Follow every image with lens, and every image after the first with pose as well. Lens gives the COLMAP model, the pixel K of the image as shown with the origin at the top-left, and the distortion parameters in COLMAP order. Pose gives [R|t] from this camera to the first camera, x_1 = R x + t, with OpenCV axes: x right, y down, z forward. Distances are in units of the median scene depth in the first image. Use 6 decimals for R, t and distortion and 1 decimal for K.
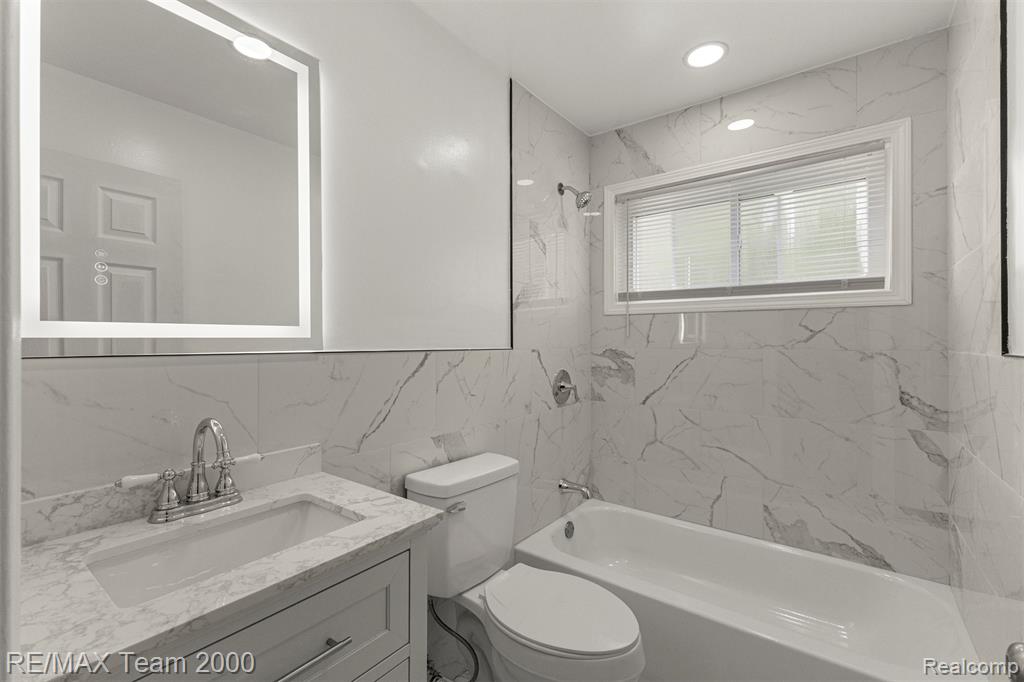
lens RADIAL K [[444.3, 0, 513.6], [0, 444.3, 337.8], [0, 0, 1]] dist [0.009504, 0.000264]
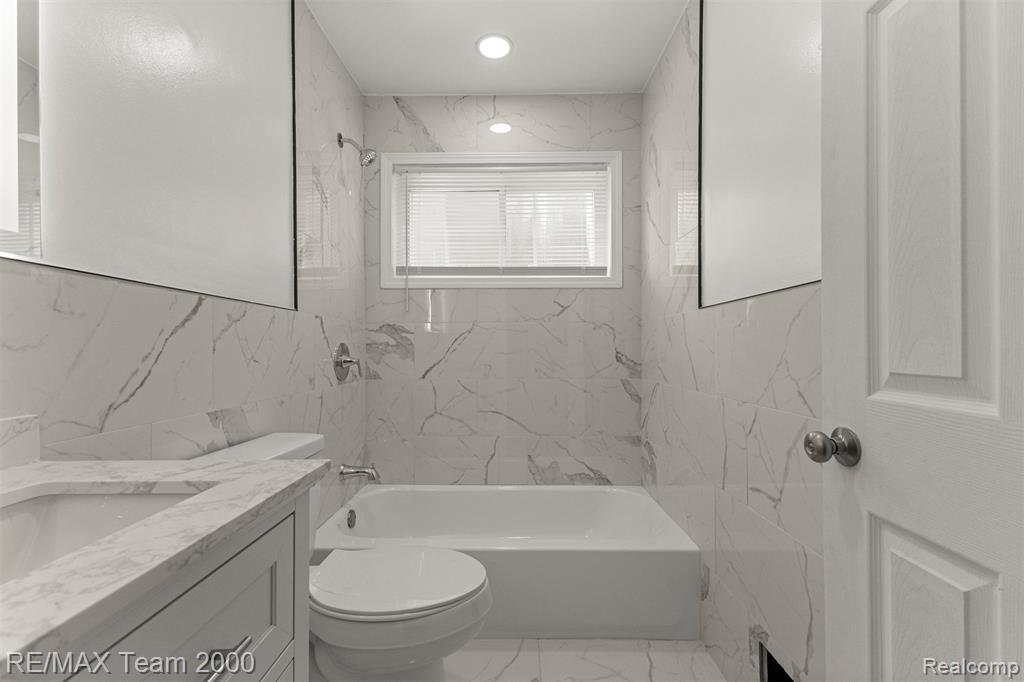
lens RADIAL K [[445.6, 0, 511.5], [0, 445.6, 345.5], [0, 0, 1]] dist [0.006342, 0.000247]
pose [[0.807925, -0.001541, 0.589283, -0.168459], [0.000423, 0.999998, 0.002034, 0.088014], [-0.589285, -0.001394, 0.807924, 0.085319]]
